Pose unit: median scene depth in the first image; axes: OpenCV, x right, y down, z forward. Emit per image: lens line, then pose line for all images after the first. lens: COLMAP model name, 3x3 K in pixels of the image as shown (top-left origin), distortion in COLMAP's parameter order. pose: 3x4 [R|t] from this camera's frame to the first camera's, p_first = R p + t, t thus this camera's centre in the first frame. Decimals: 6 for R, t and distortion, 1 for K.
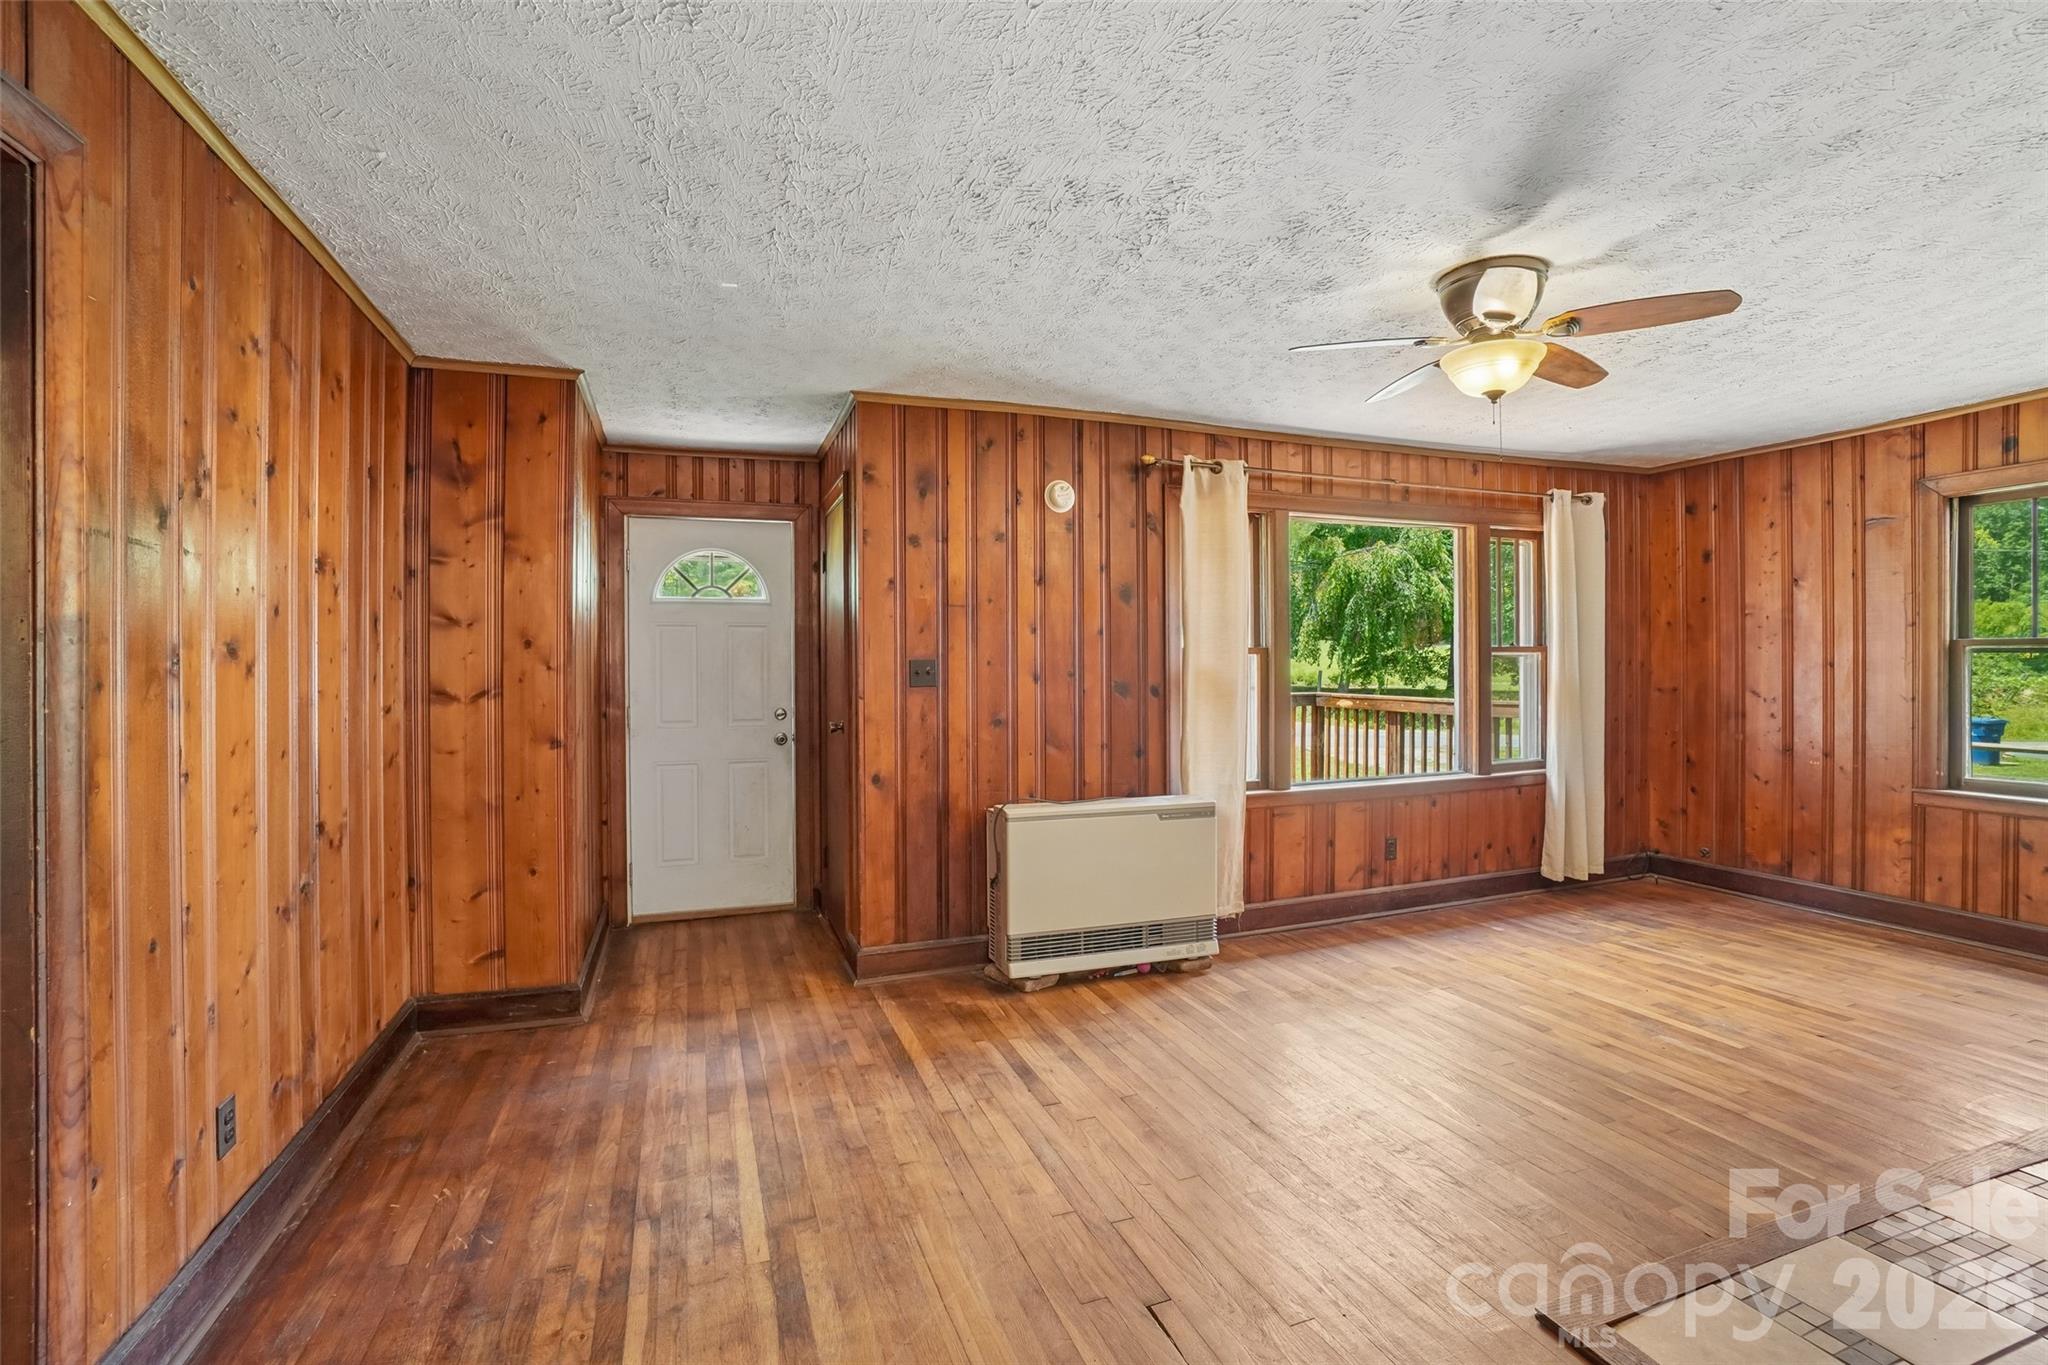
lens RADIAL K [[916.1, 0, 1017.7], [0, 916.1, 669.9], [0, 0, 1]] dist [-0.065633, 0.022607]
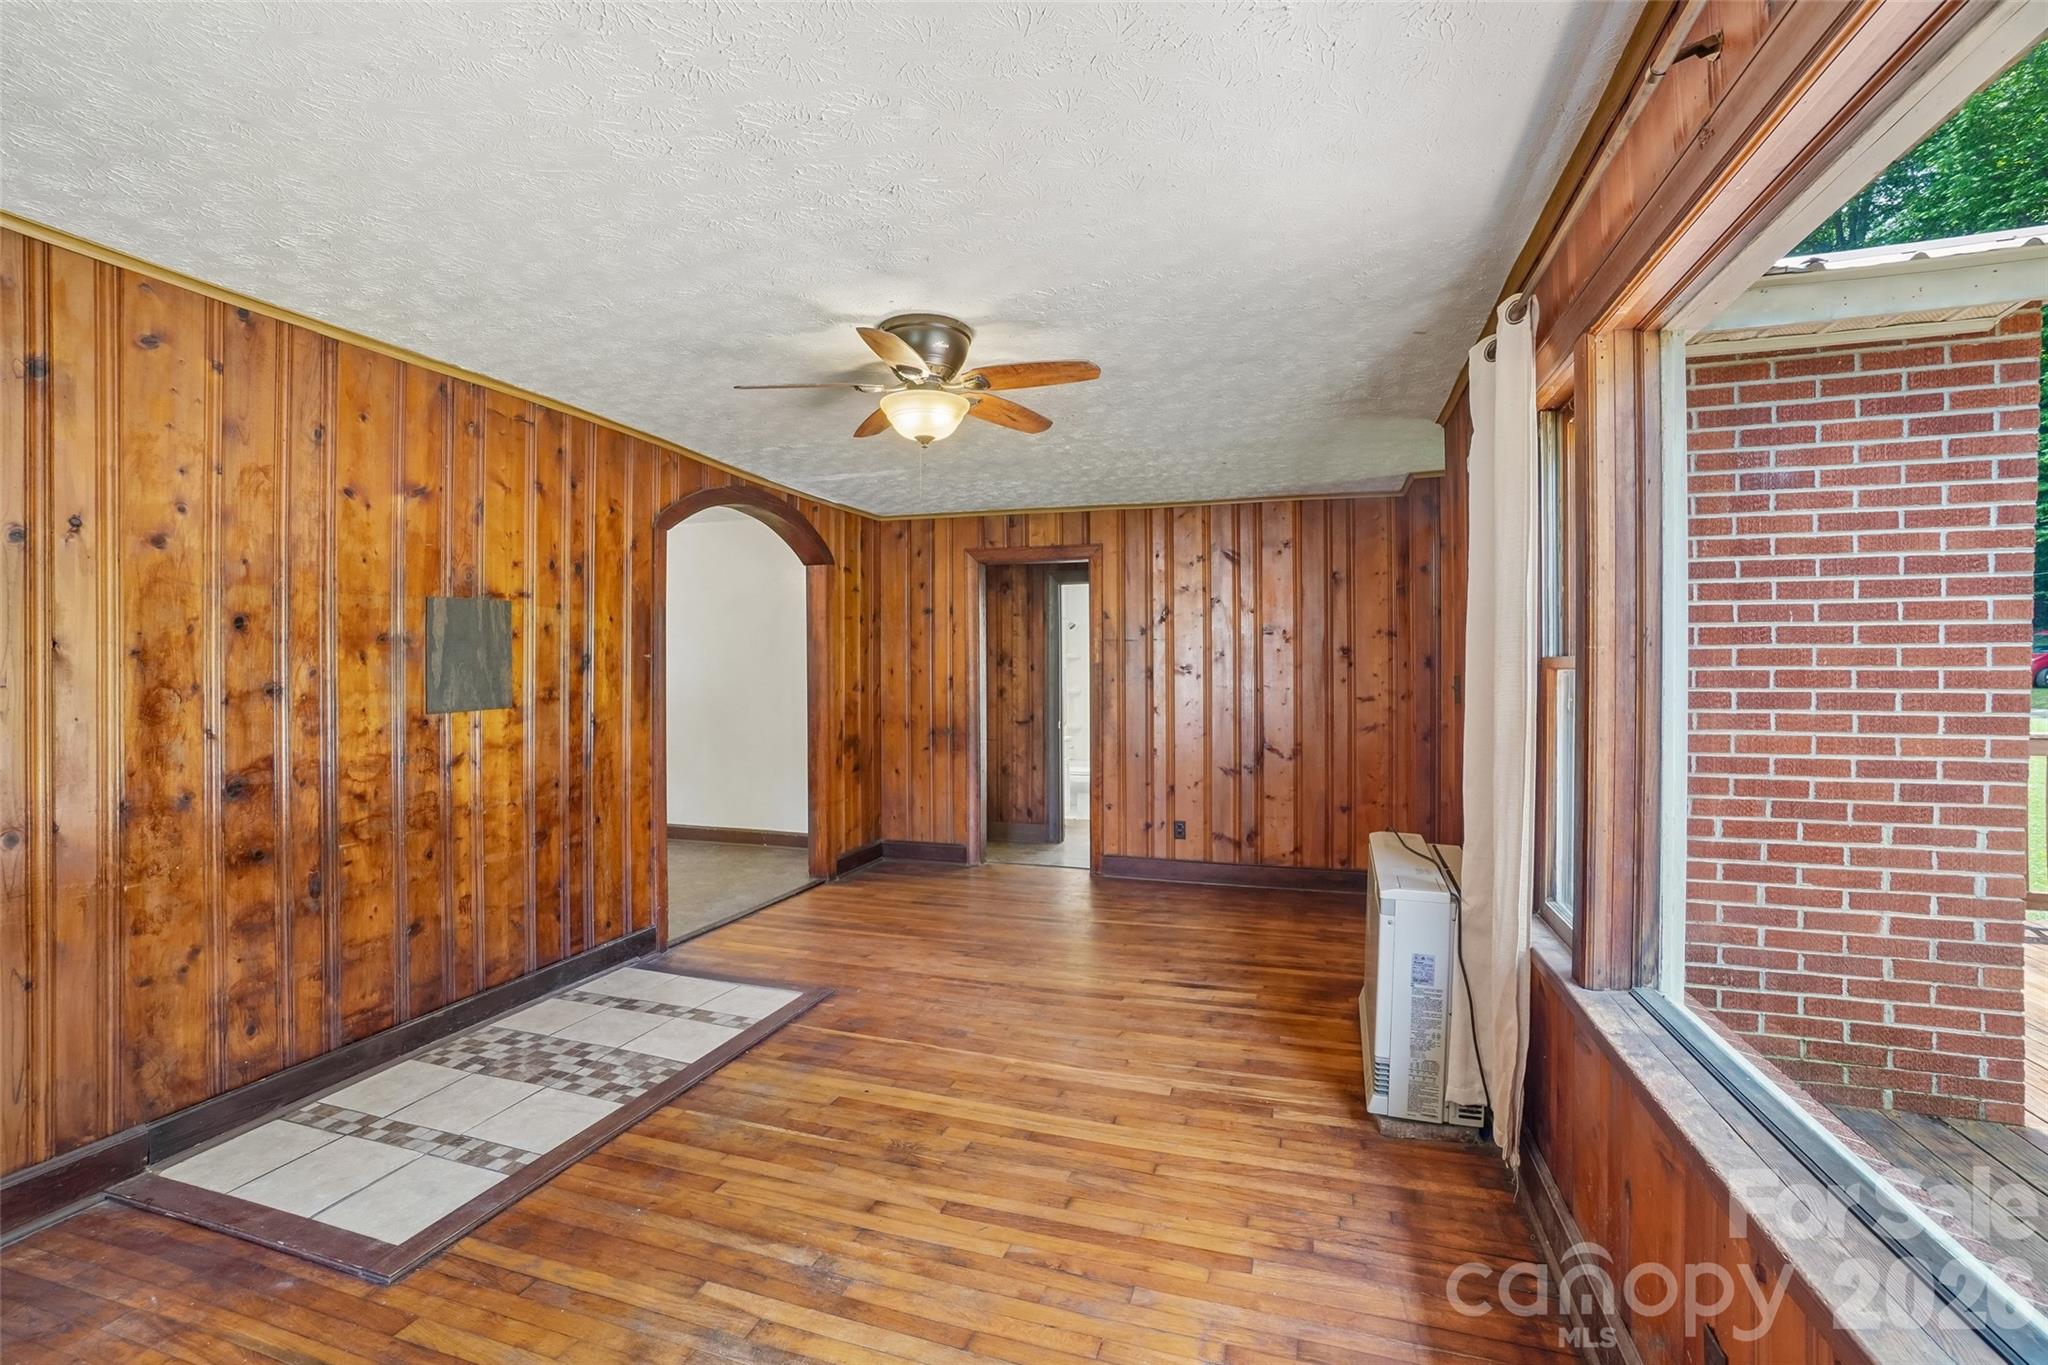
lens RADIAL K [[905.6, 0, 1016.7], [0, 905.6, 667.7], [0, 0, 1]] dist [-0.064239, 0.021558]
pose [[-0.617133, 0.005084, -0.786842, 0.875539], [-0.000707, 0.999975, 0.007016, -0.023588], [0.786858, 0.004887, -0.617114, 1.164114]]
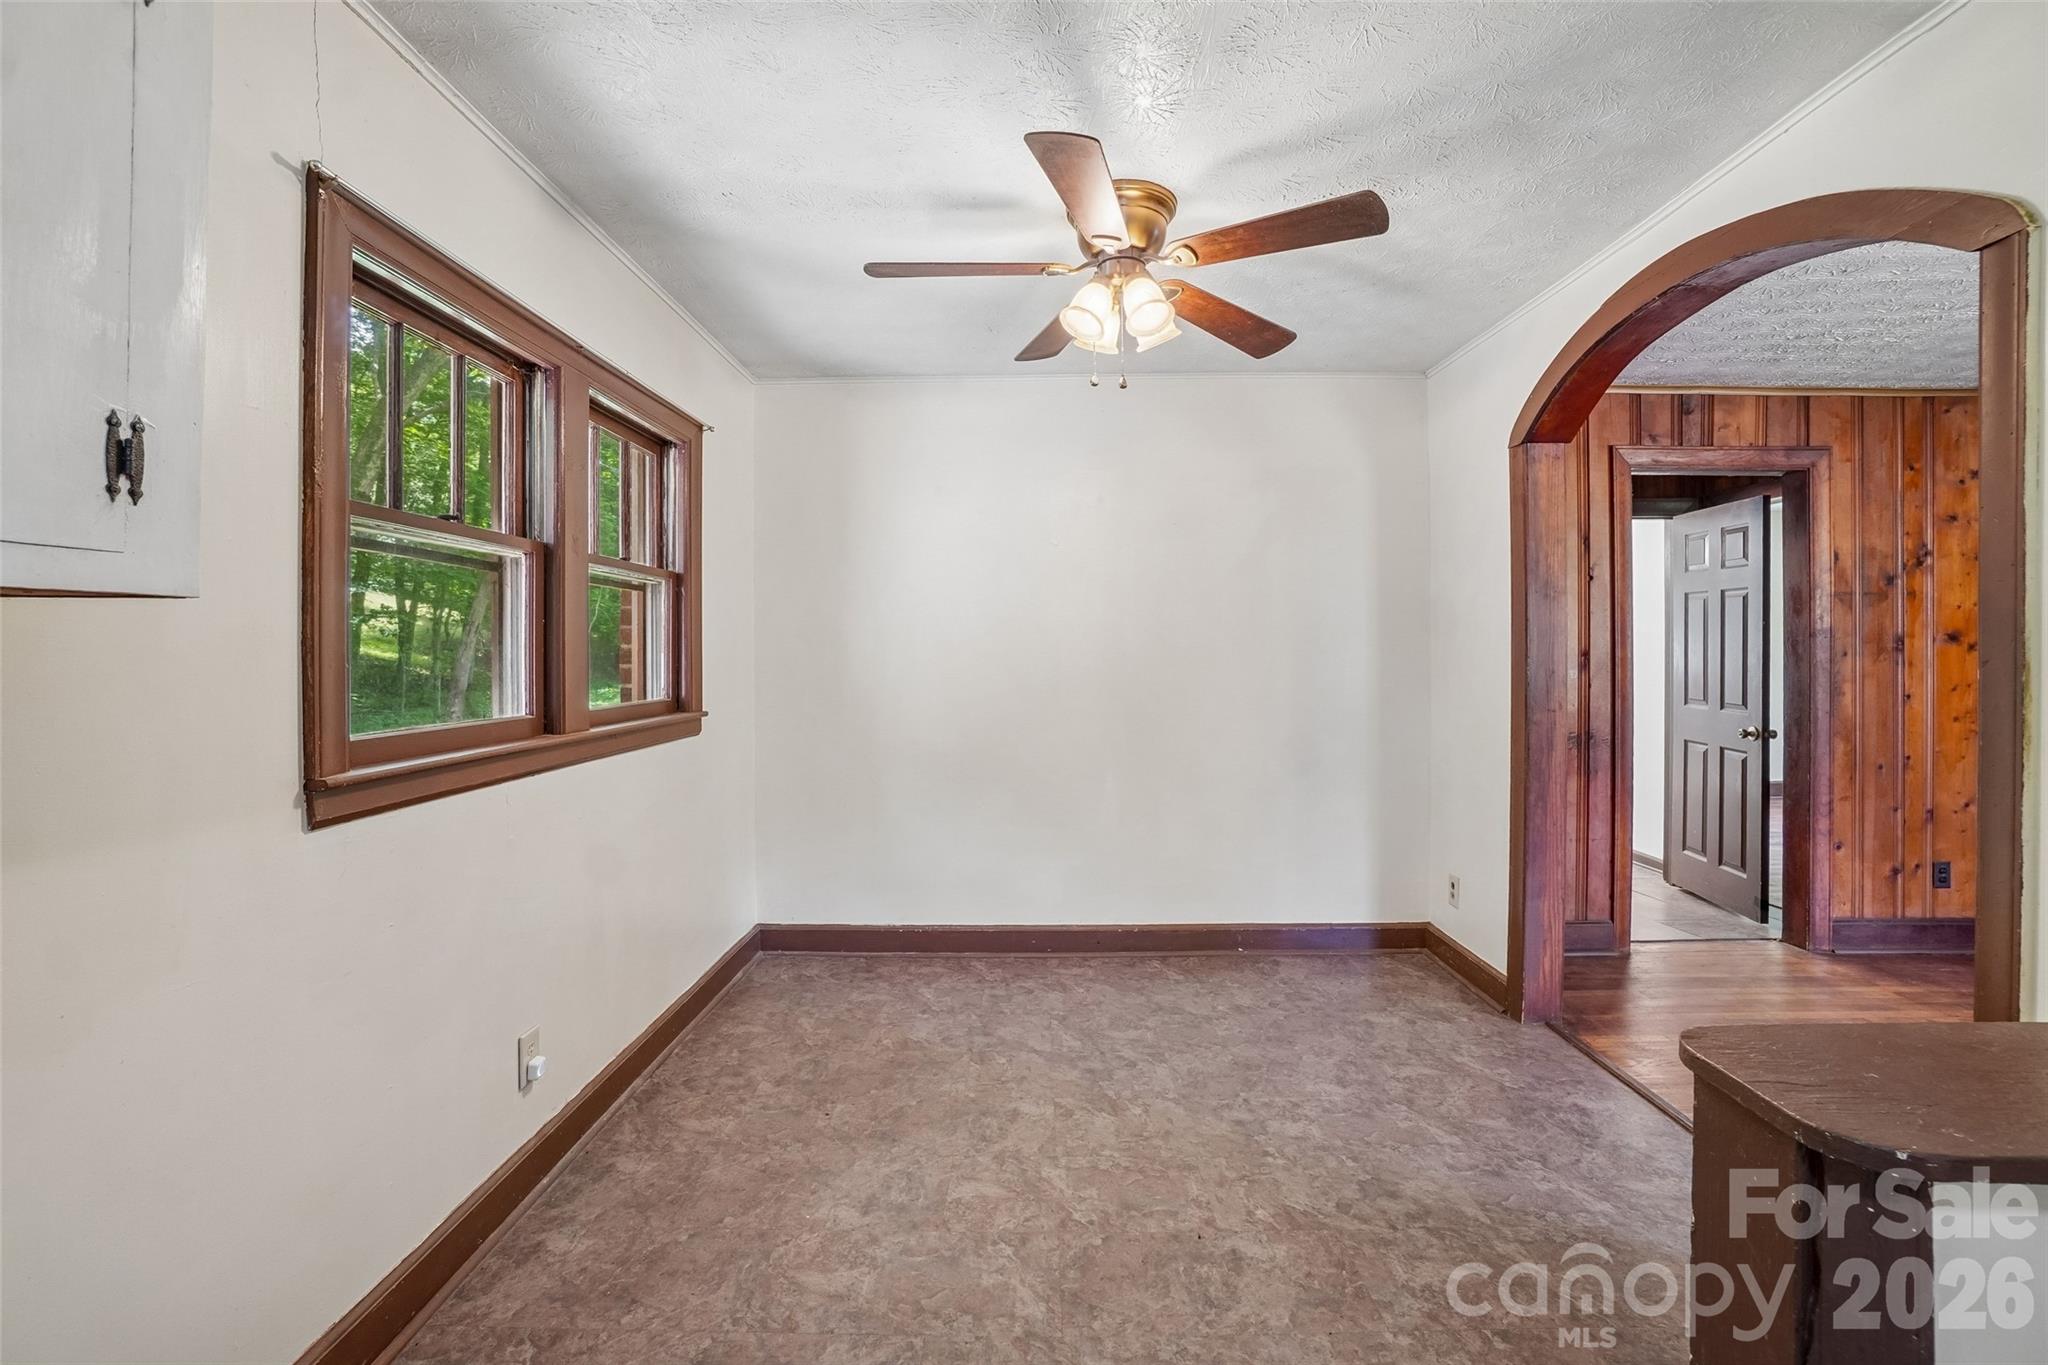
lens RADIAL K [[912.6, 0, 1018.7], [0, 912.6, 649.3], [0, 0, 1]] dist [-0.064725, 0.022399]
pose [[-0.364410, 0.006344, -0.931217, 0.820323], [0.002375, 0.999980, 0.005883, -0.005062], [0.931236, -0.000068, -0.364417, -0.115223]]
